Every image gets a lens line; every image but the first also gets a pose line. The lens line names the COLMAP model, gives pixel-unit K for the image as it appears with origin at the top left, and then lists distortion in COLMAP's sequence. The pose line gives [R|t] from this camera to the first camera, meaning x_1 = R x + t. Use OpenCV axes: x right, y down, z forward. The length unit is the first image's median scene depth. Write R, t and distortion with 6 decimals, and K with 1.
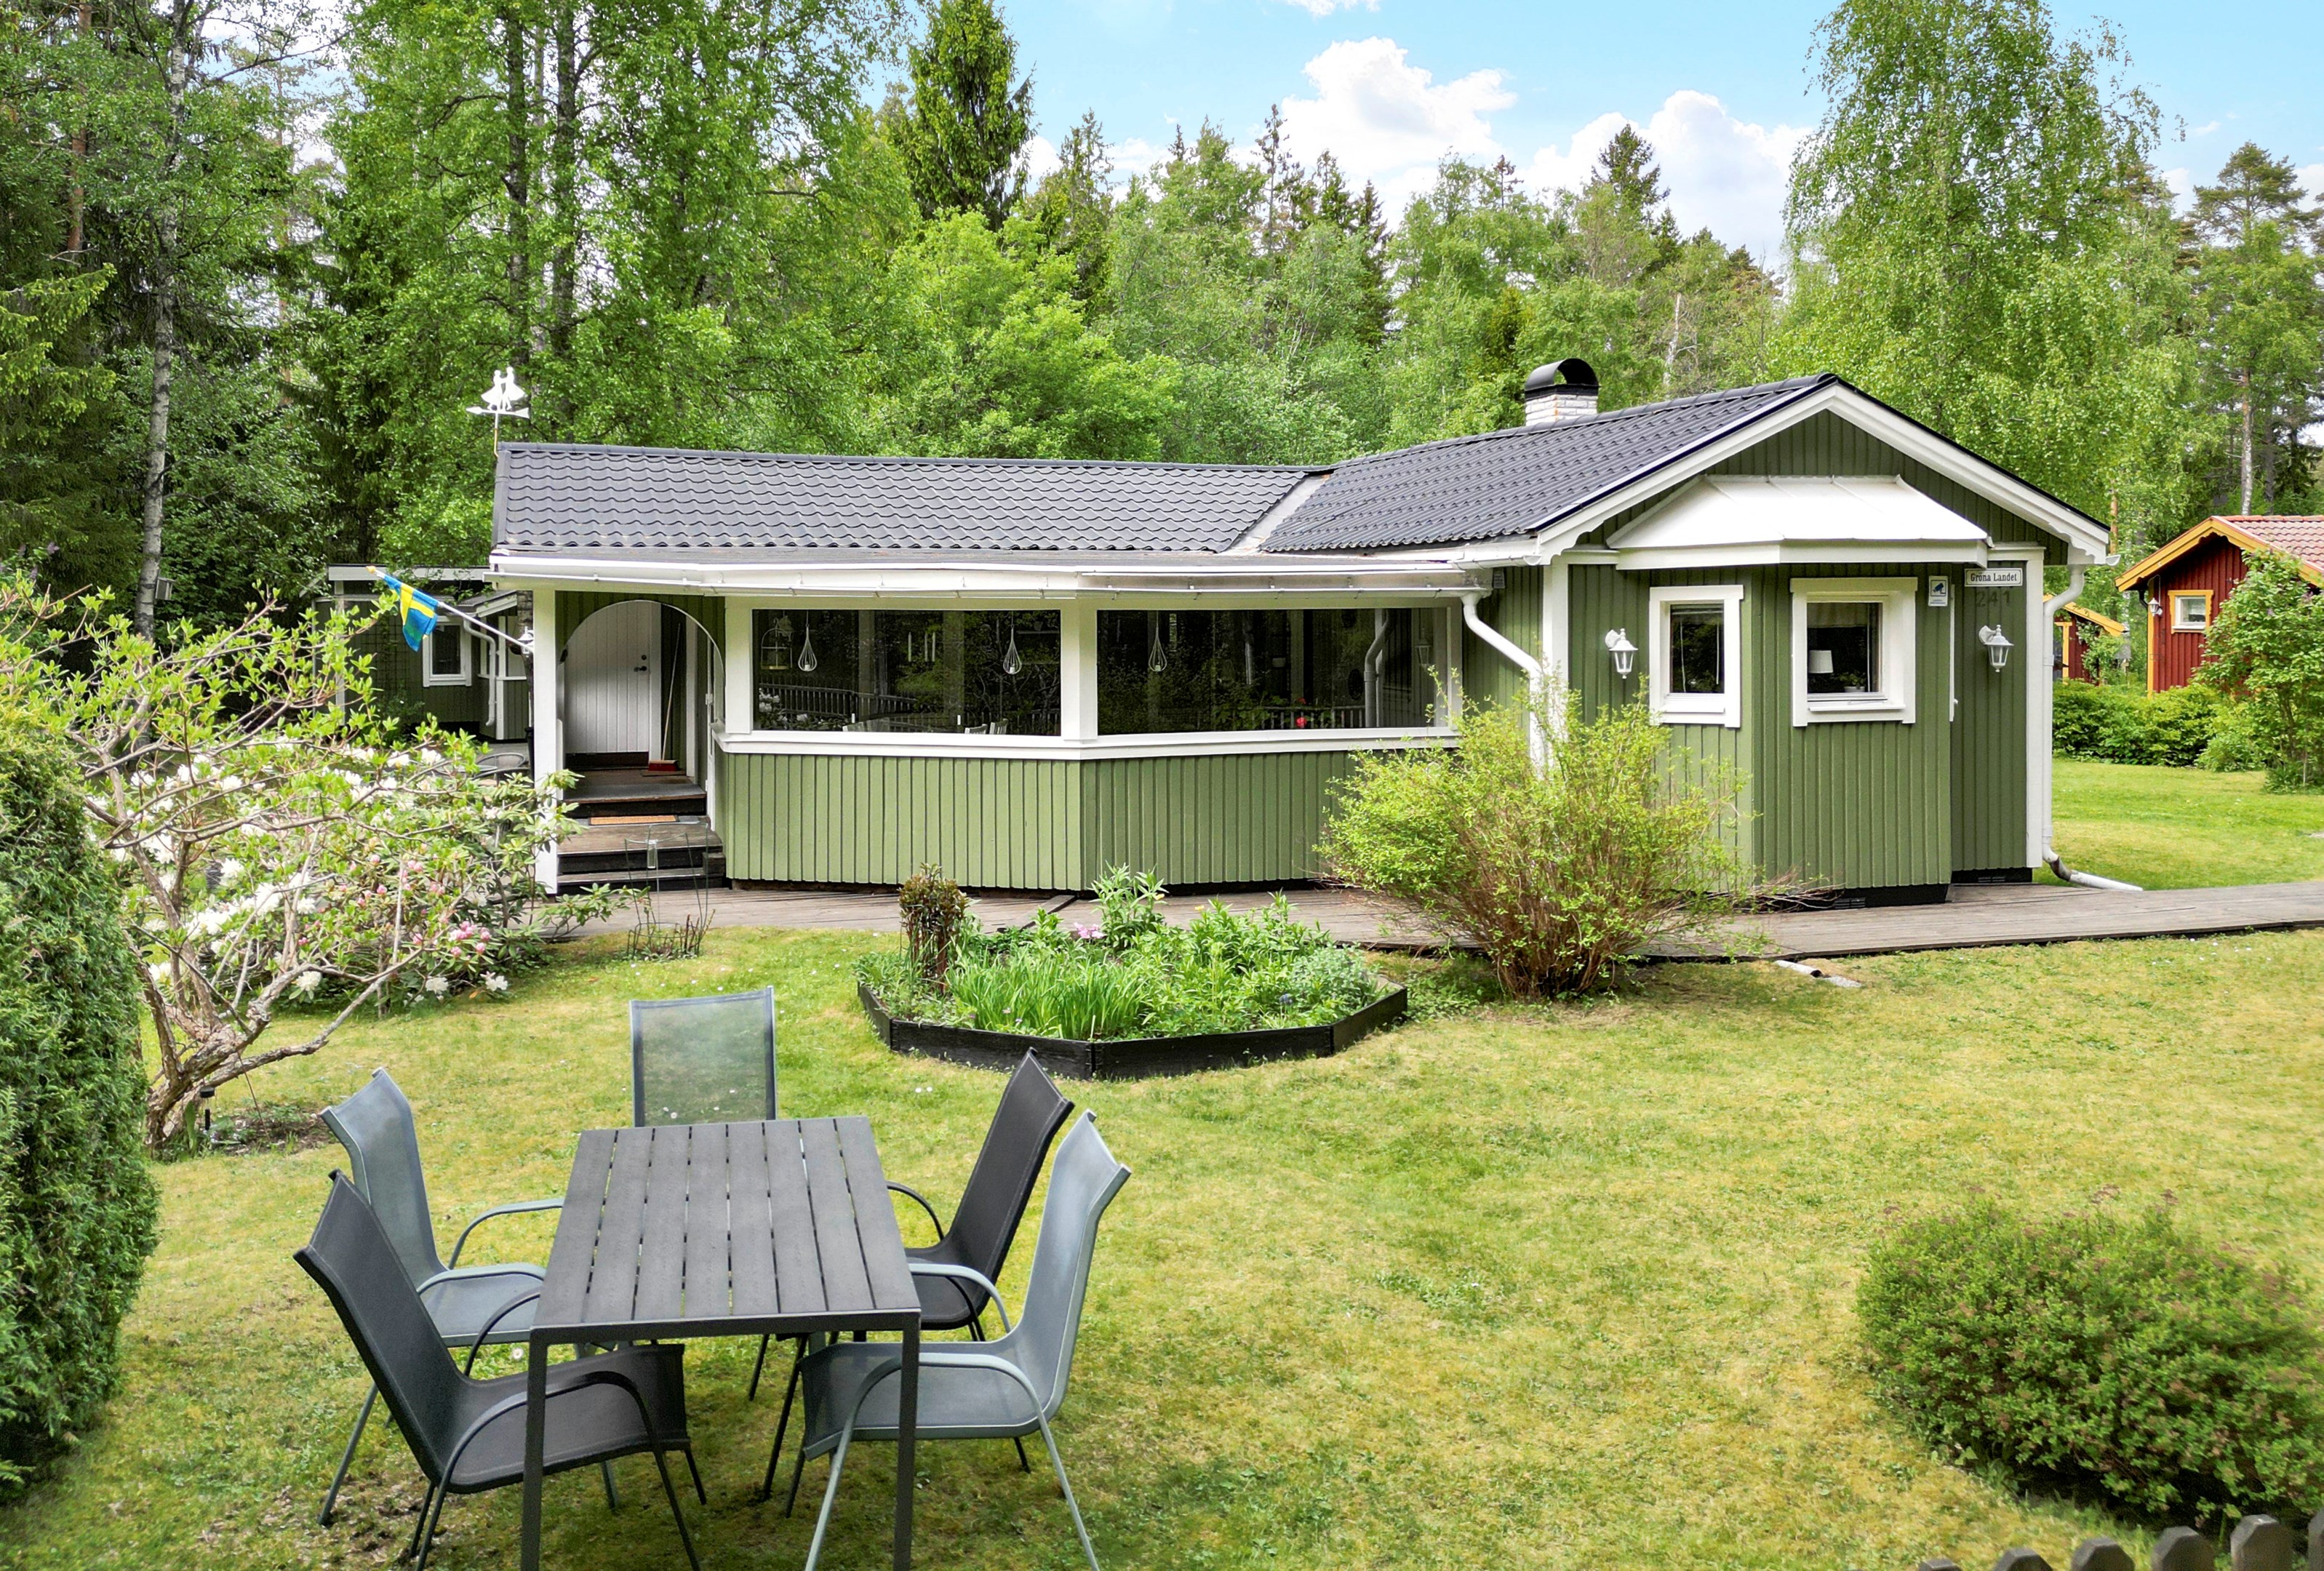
lens RADIAL K [[1765.9, 0, 1160.1], [0, 1765.9, 657.5], [0, 0, 1]] dist [0.095690, -0.107789]
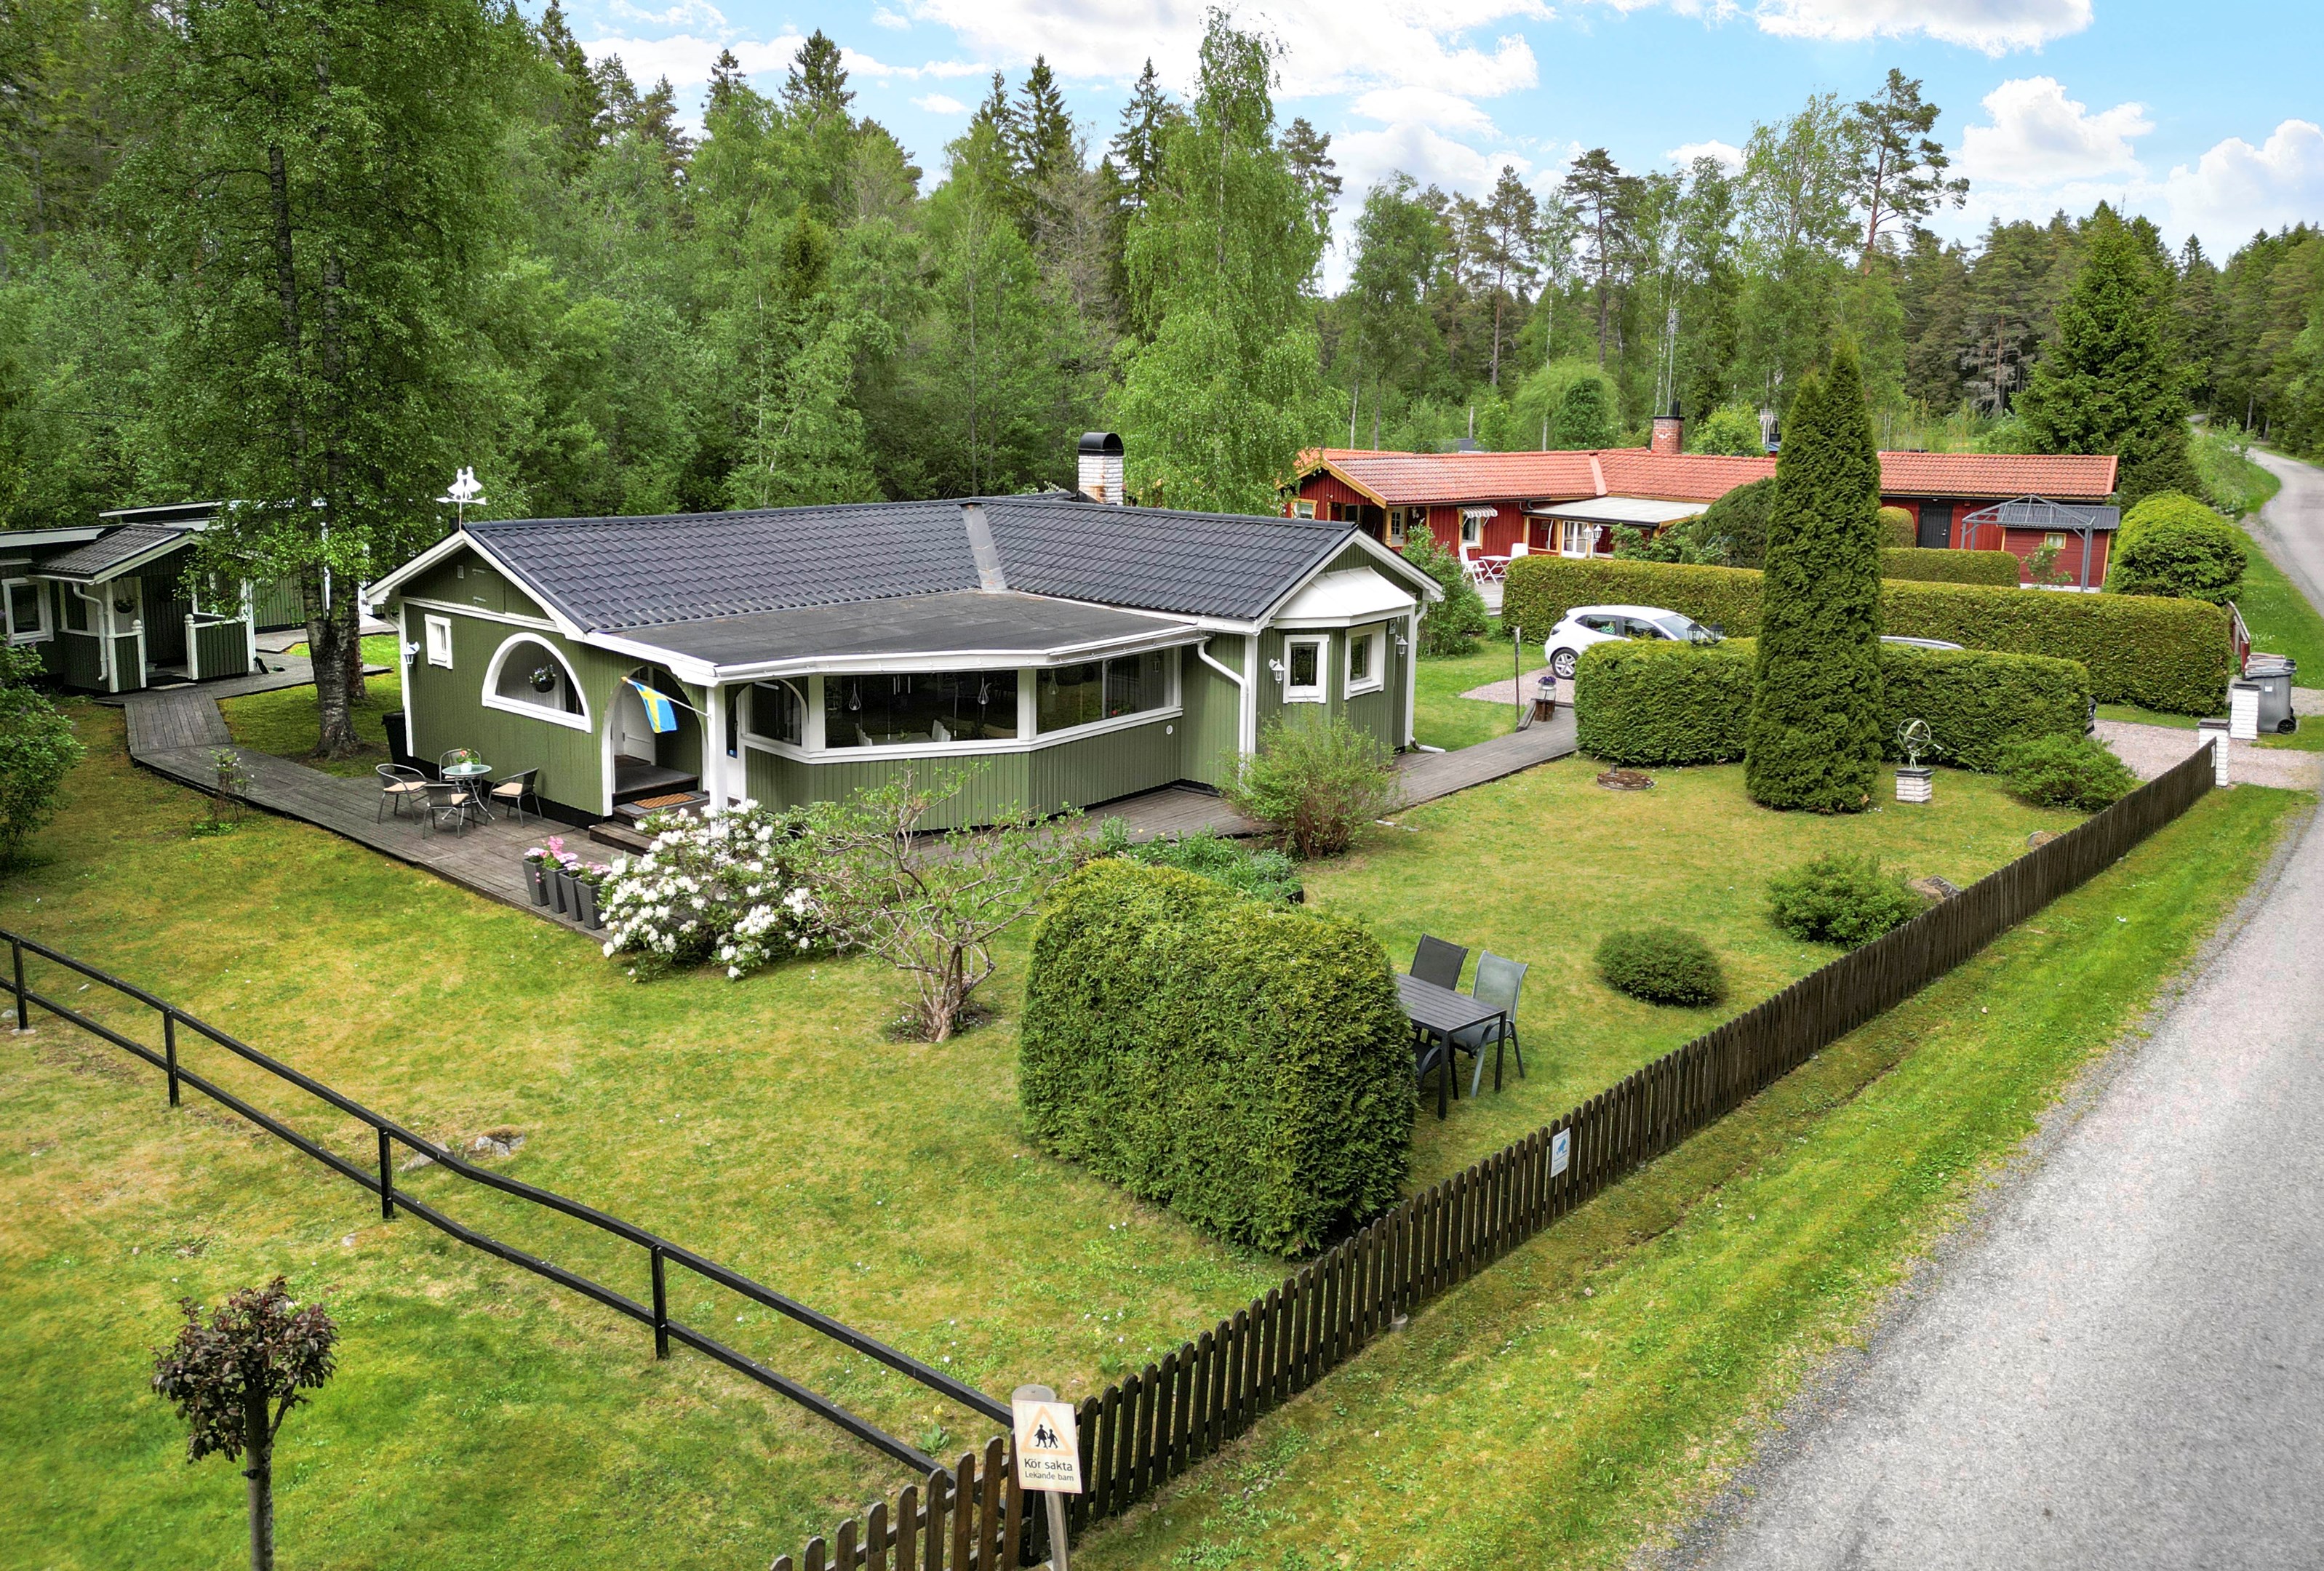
lens RADIAL K [[1765.9, 0, 1160.1], [0, 1765.9, 657.5], [0, 0, 1]] dist [0.095690, -0.107789]
pose [[0.828578, -0.079680, 0.554175, -0.920673], [-0.011770, 0.987123, 0.159529, -0.322659], [-0.559750, -0.138705, 0.816970, -0.528988]]
